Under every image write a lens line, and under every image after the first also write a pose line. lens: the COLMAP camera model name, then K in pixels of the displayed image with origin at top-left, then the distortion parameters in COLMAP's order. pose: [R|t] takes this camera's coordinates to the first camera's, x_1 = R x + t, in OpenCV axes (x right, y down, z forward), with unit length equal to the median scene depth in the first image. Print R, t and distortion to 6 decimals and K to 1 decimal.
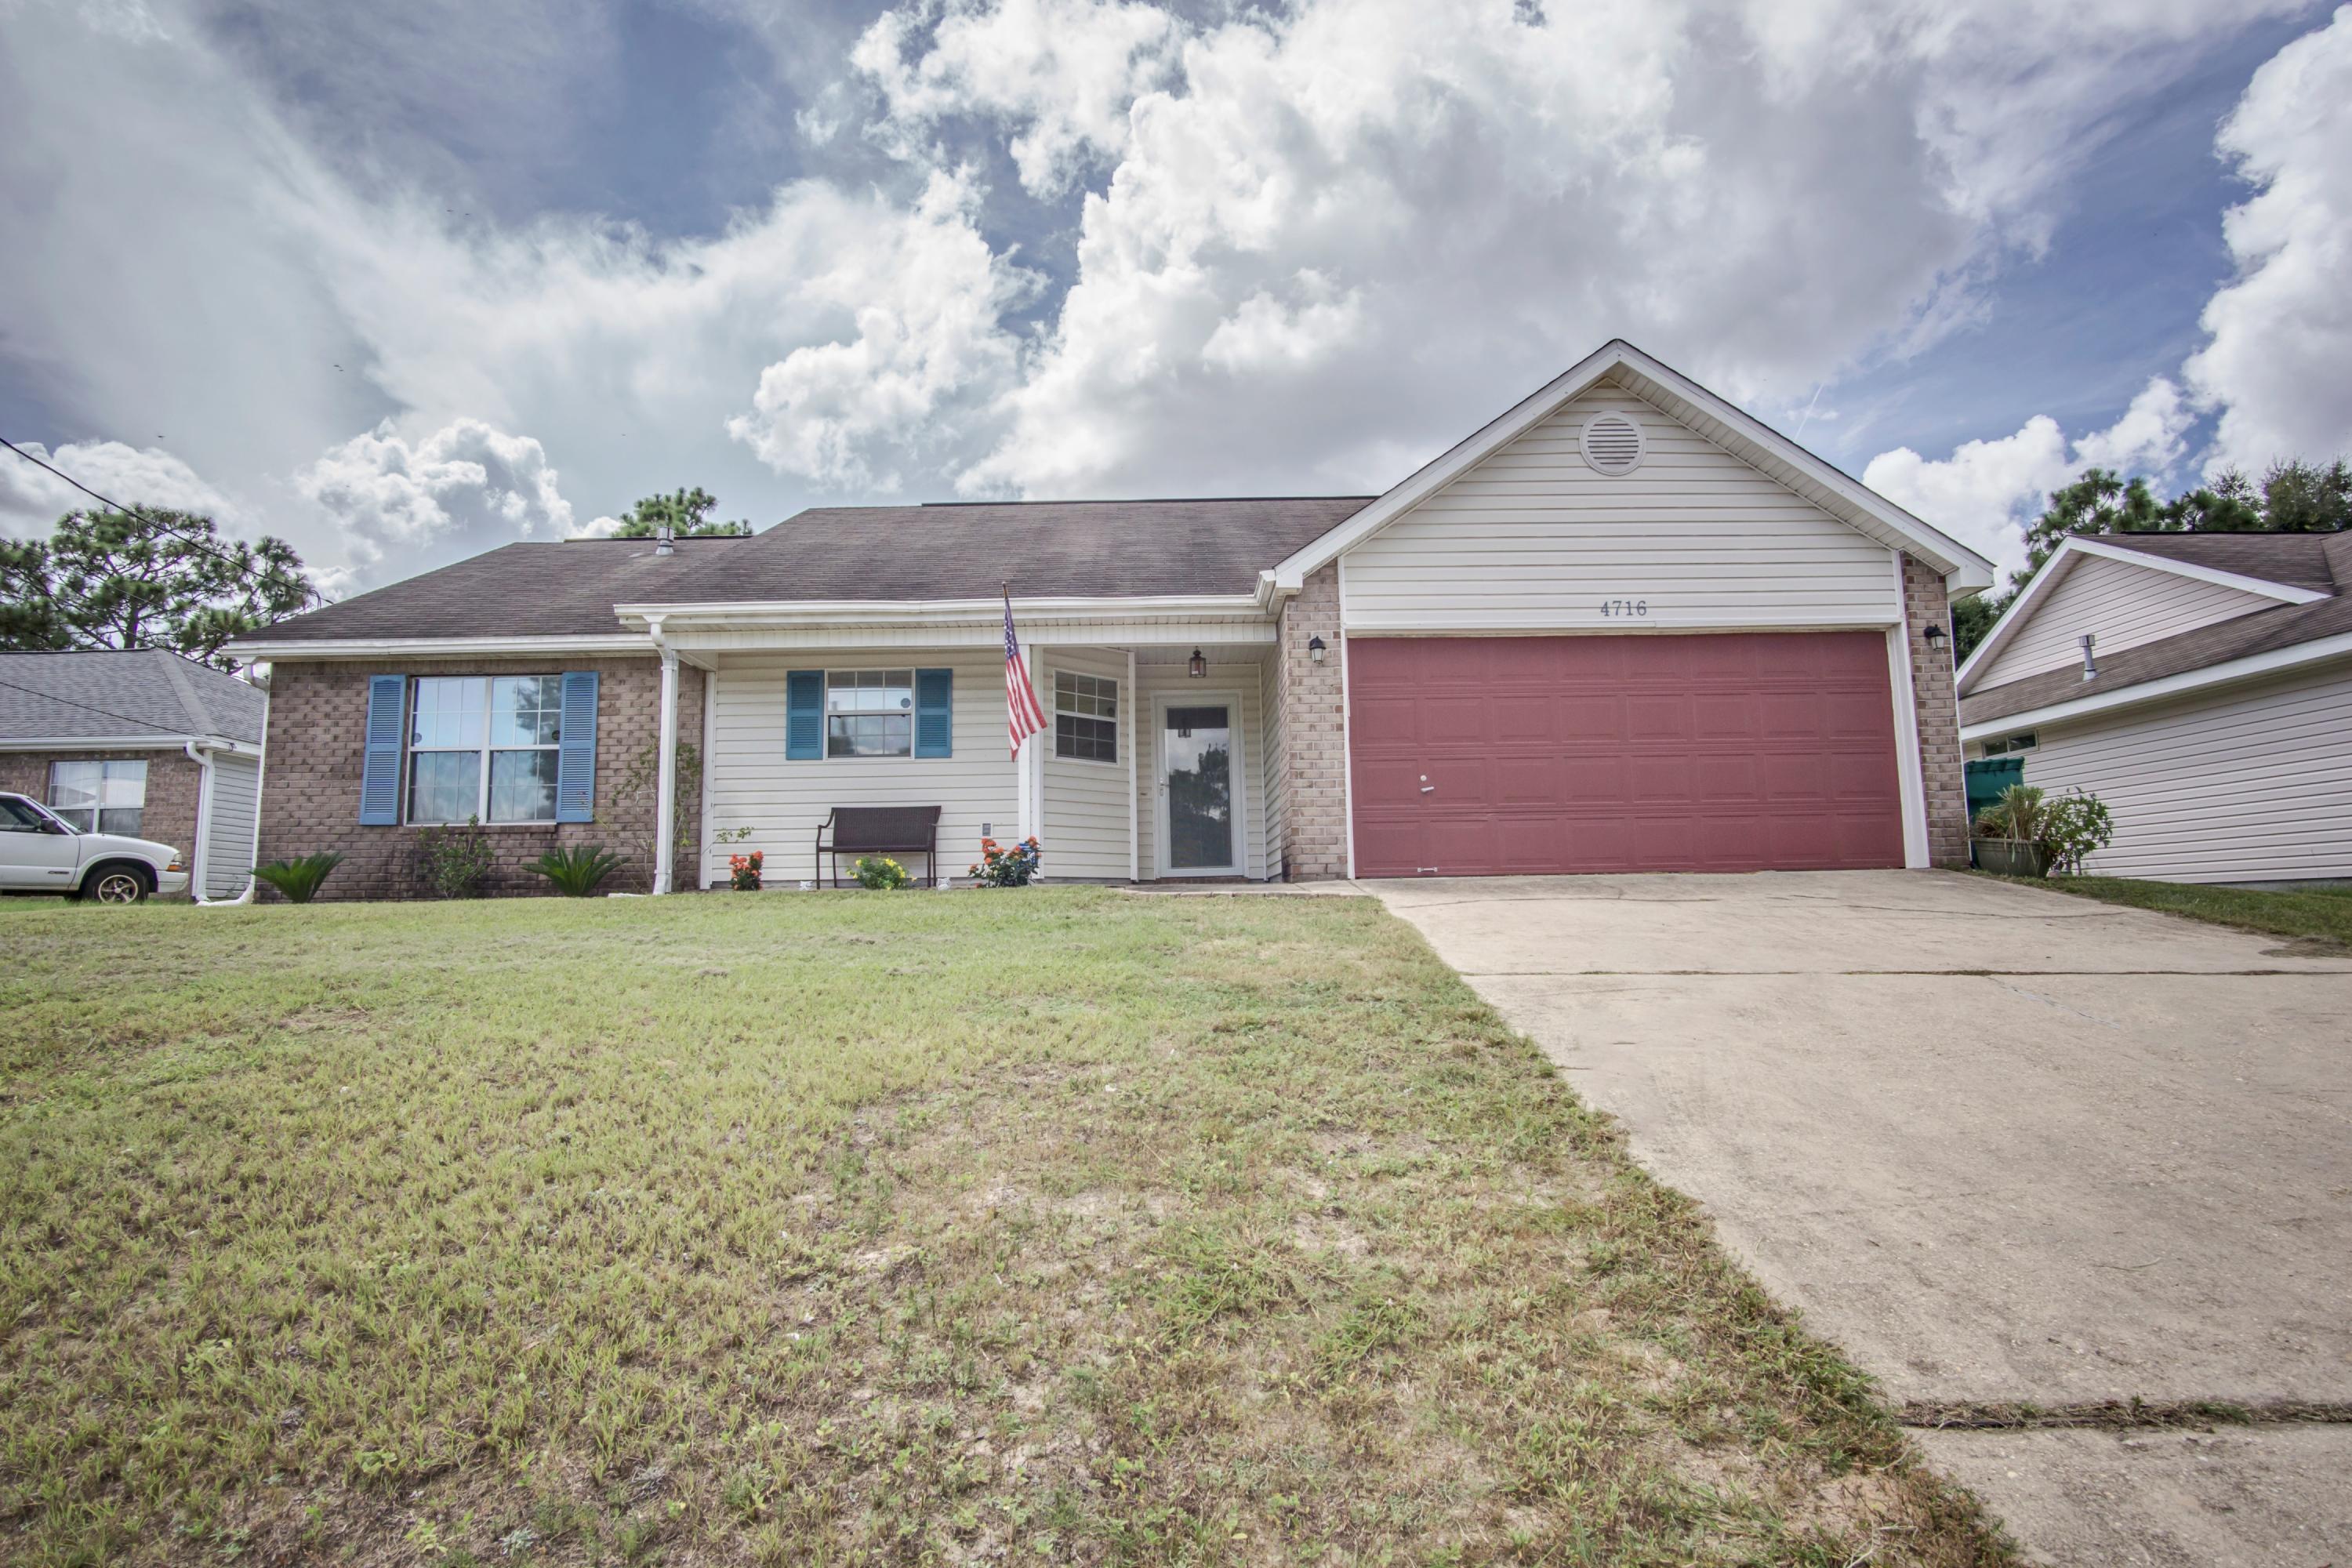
lens RADIAL K [[1259.8, 0, 1168.1], [0, 1259.8, 778.9], [0, 0, 1]] dist [-0.036630, 0.011931]
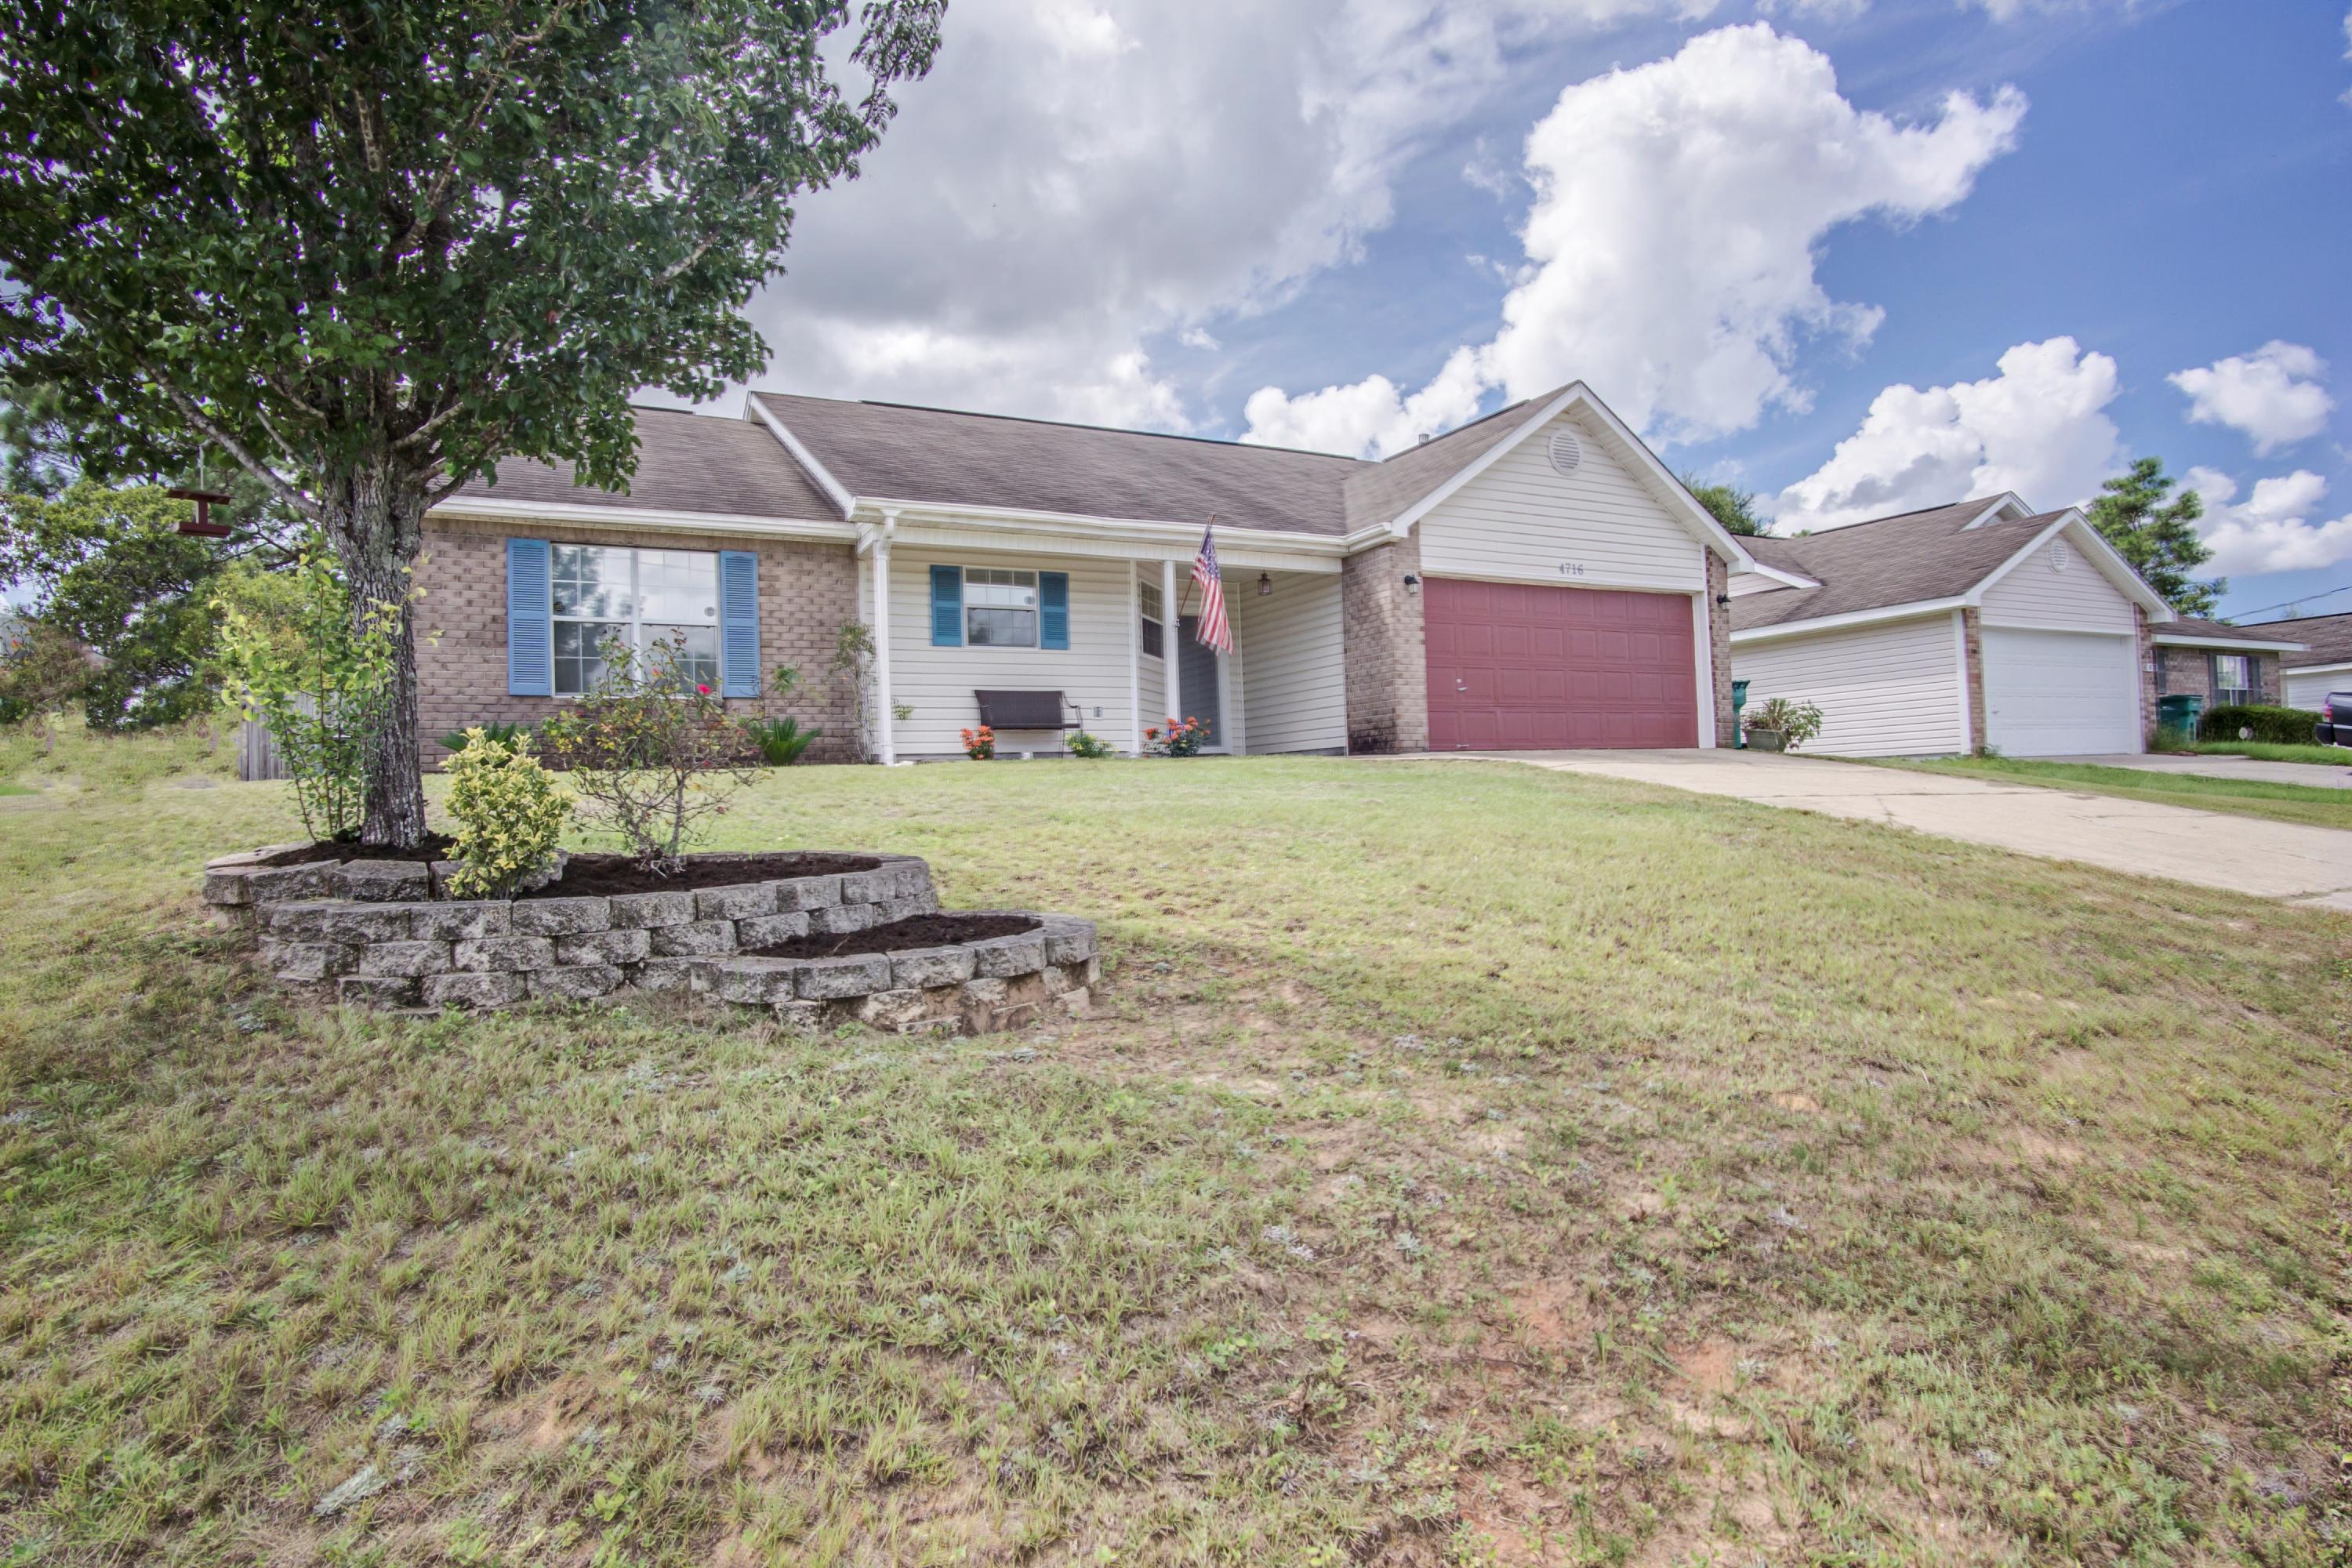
lens RADIAL K [[1259.8, 0, 1173.8], [0, 1259.8, 780.6], [0, 0, 1]] dist [-0.036630, 0.011931]
pose [[0.890029, -0.004720, 0.455880, -0.623612], [-0.031947, 0.996843, 0.072692, 0.016260], [-0.454784, -0.079262, 0.887068, -0.096033]]
